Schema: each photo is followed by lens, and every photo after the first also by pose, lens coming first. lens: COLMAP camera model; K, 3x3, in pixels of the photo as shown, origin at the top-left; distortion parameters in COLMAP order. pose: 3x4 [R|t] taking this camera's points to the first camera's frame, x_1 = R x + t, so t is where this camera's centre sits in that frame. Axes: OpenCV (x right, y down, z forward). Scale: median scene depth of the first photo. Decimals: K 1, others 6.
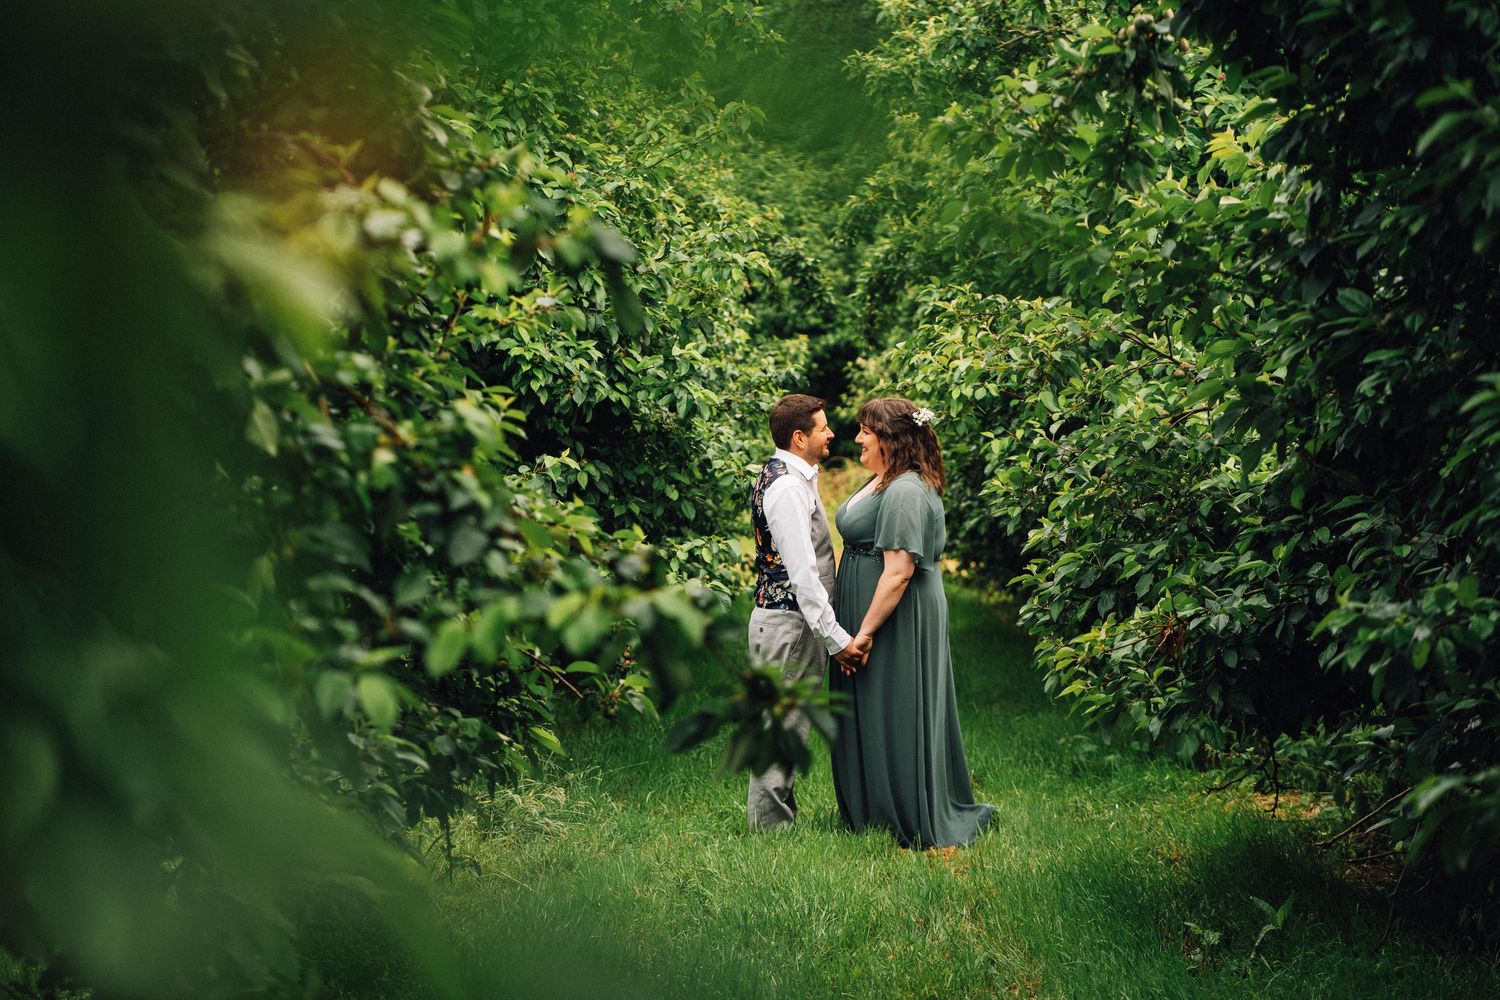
lens RADIAL K [[3593.3, 0, 750.0], [0, 3593.3, 500.0], [0, 0, 1]] dist [-0.066142, -0.258685]
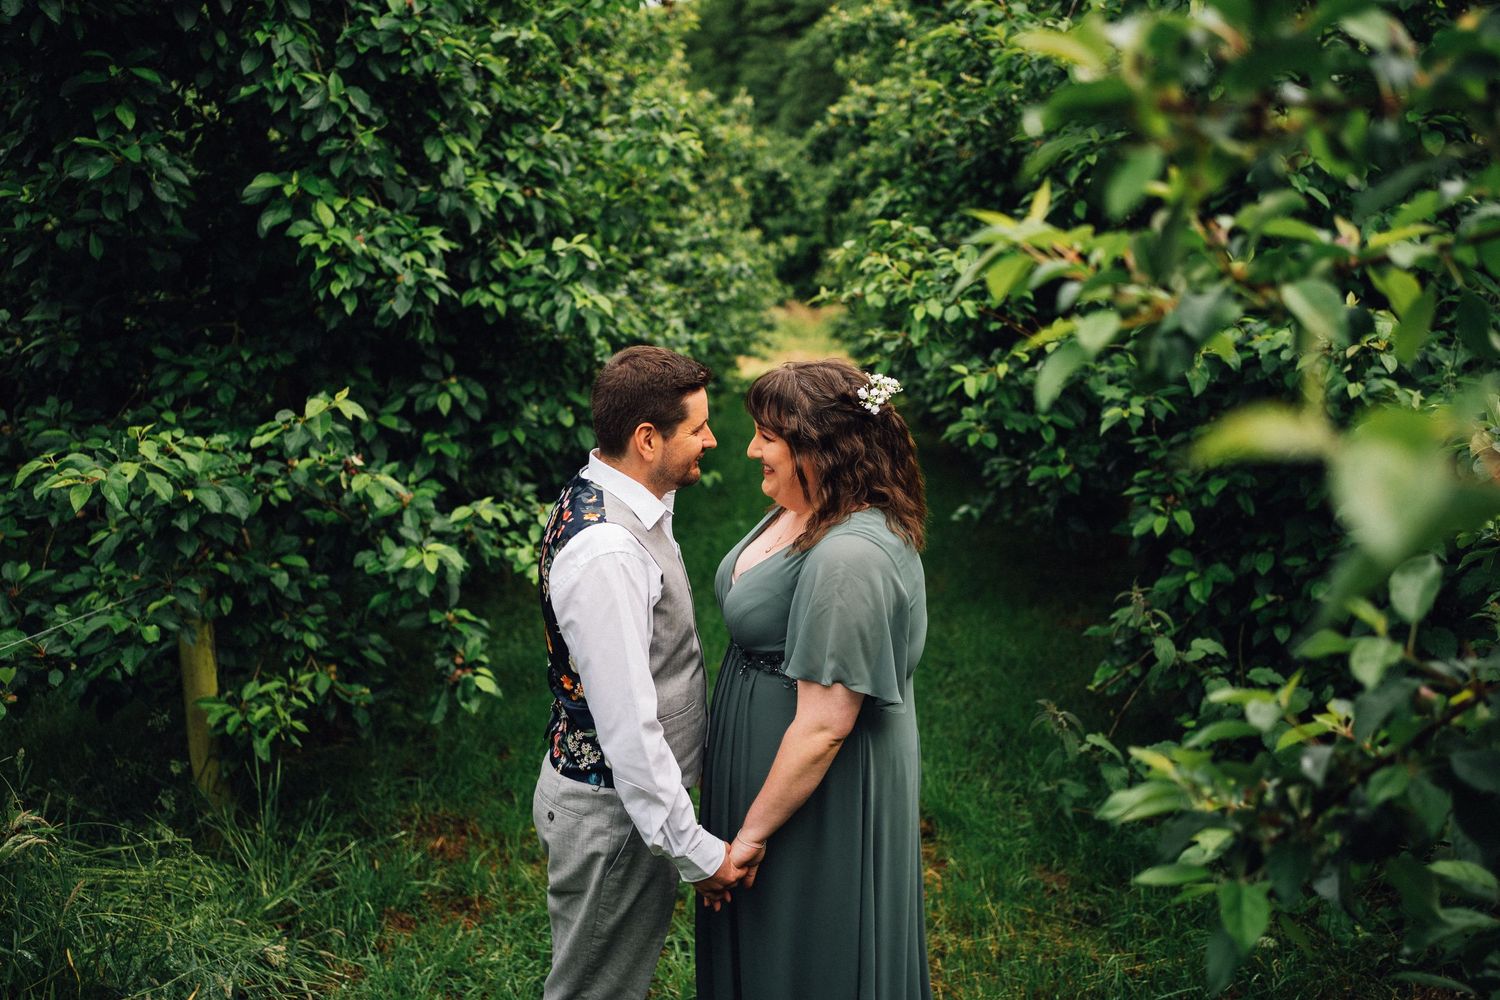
lens RADIAL K [[1532.5, 0, 747.9], [0, 1532.5, 477.6], [0, 0, 1]] dist [-0.007422, -0.001669]
pose [[0.999270, 0.031958, -0.020949, 0.029880], [-0.029438, 0.993363, 0.111191, -0.030604], [0.024364, -0.110493, 0.993578, 0.691376]]
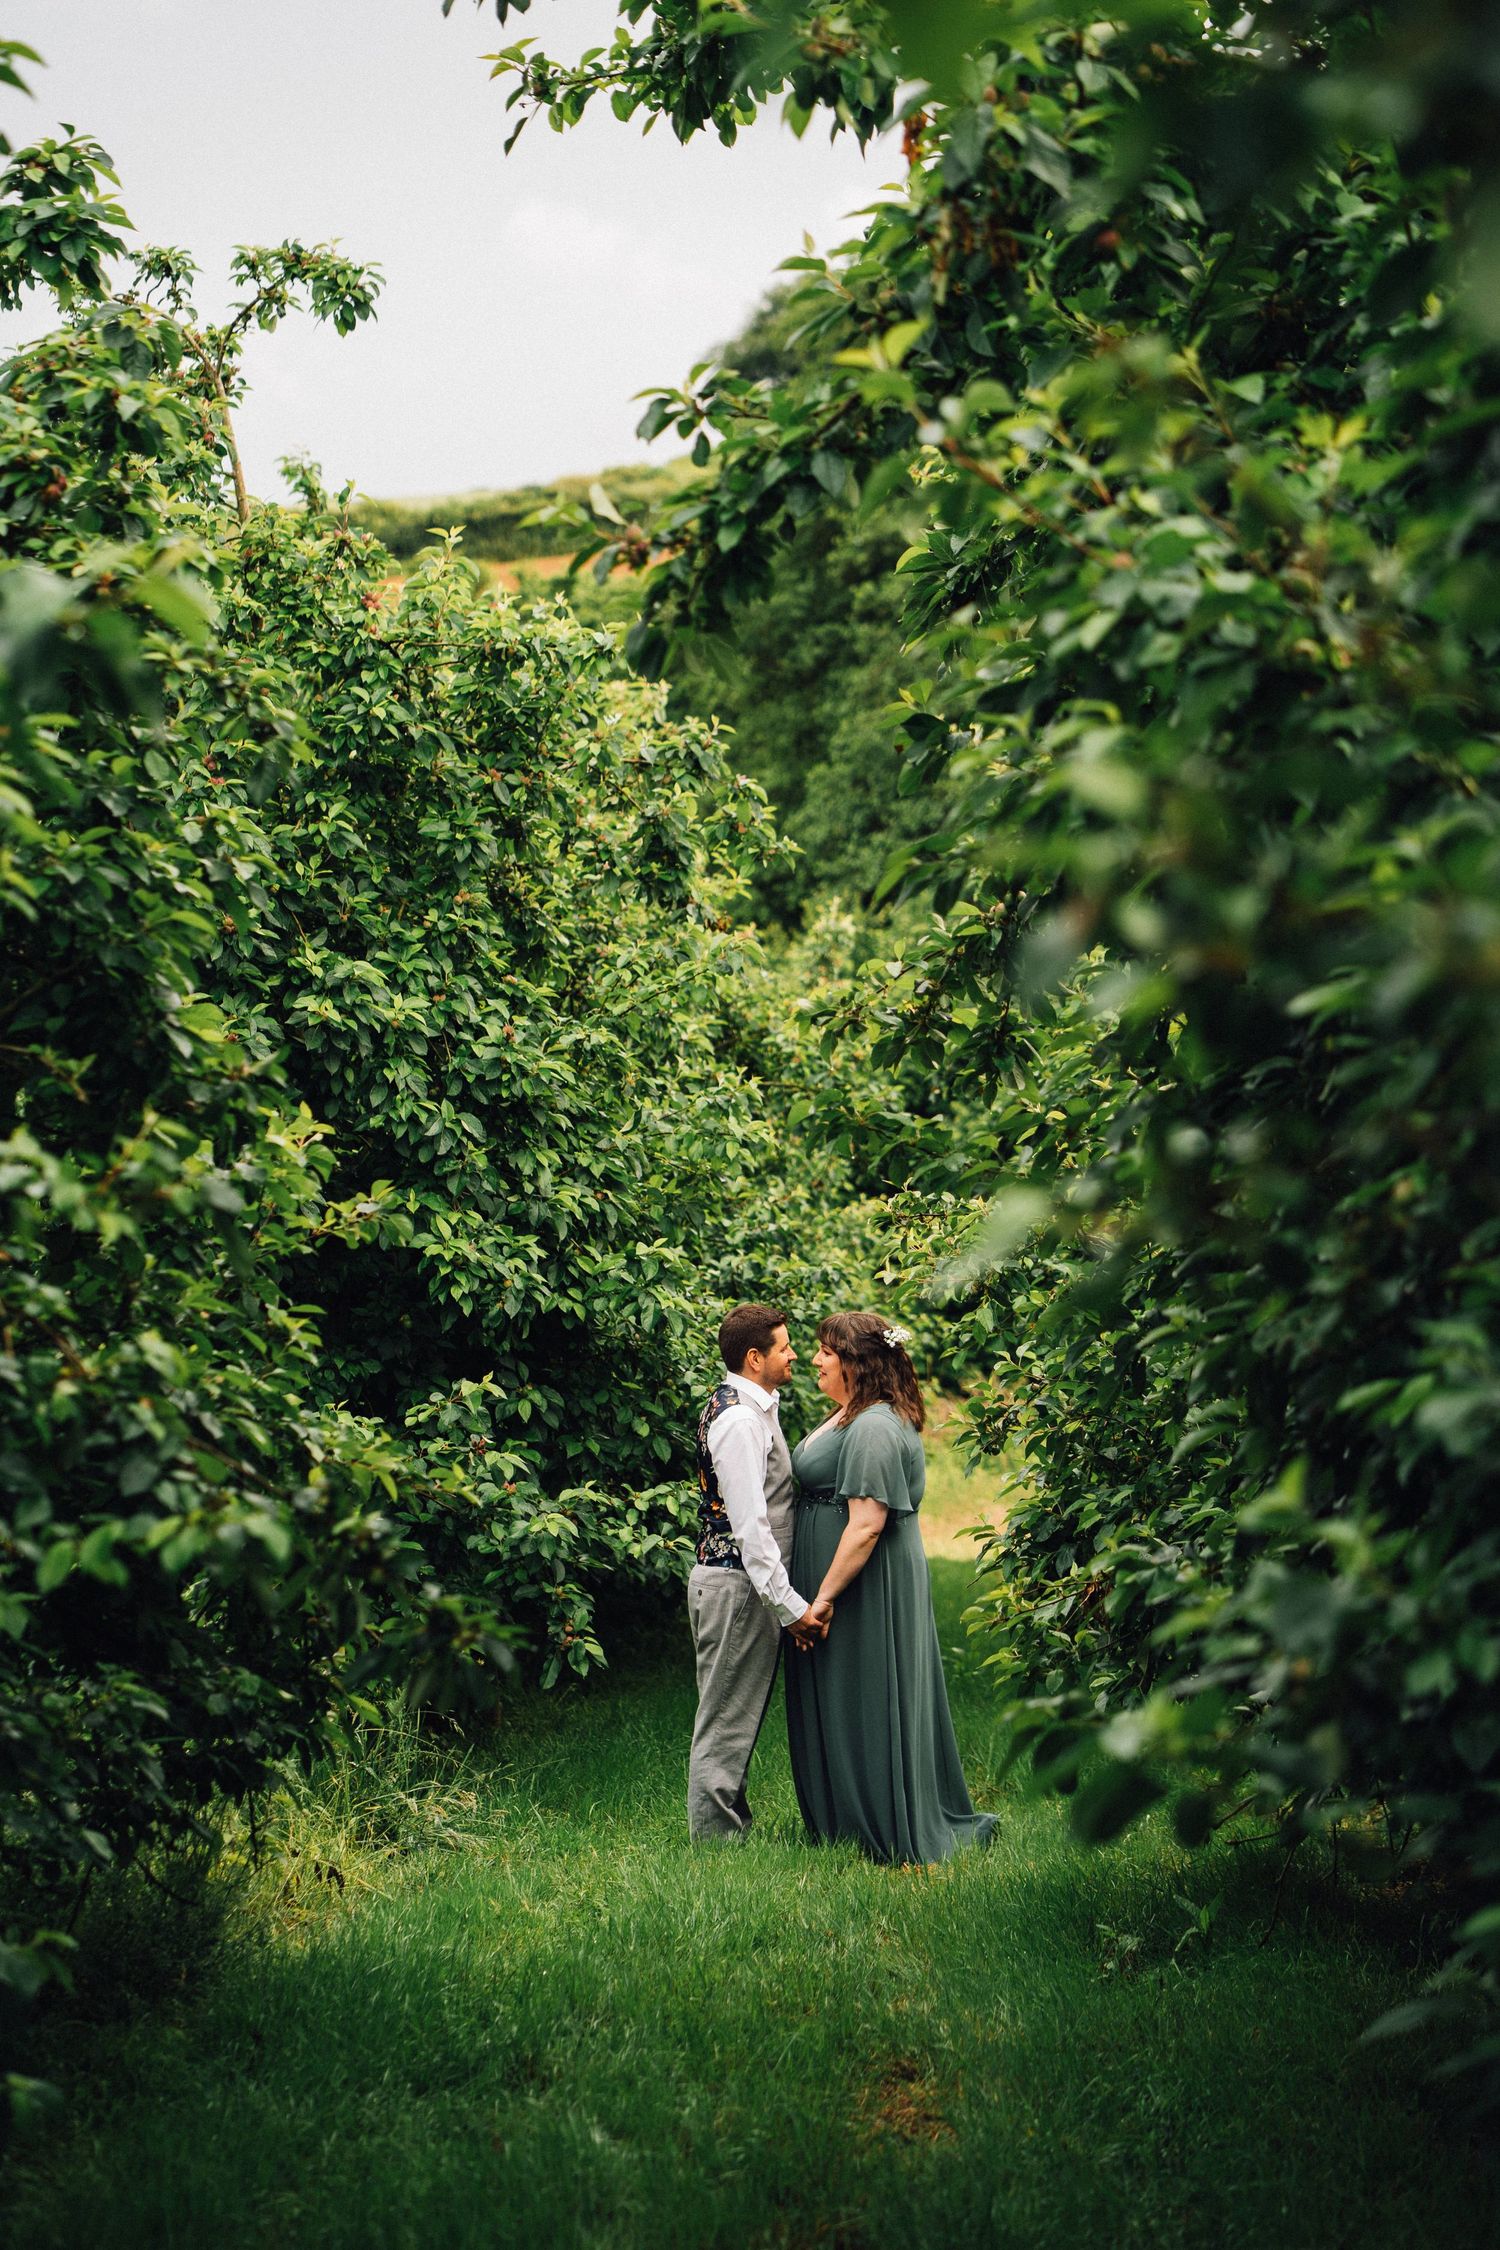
lens RADIAL K [[5389.9, 0, 750.0], [0, 5389.9, 1125.0], [0, 0, 1]] dist [-0.066142, -0.258685]
pose [[0.998786, 0.000140, -0.049257, 0.064604], [-0.003008, 0.998304, -0.058147, 0.000553], [0.049166, 0.058224, 0.997092, -0.197484]]
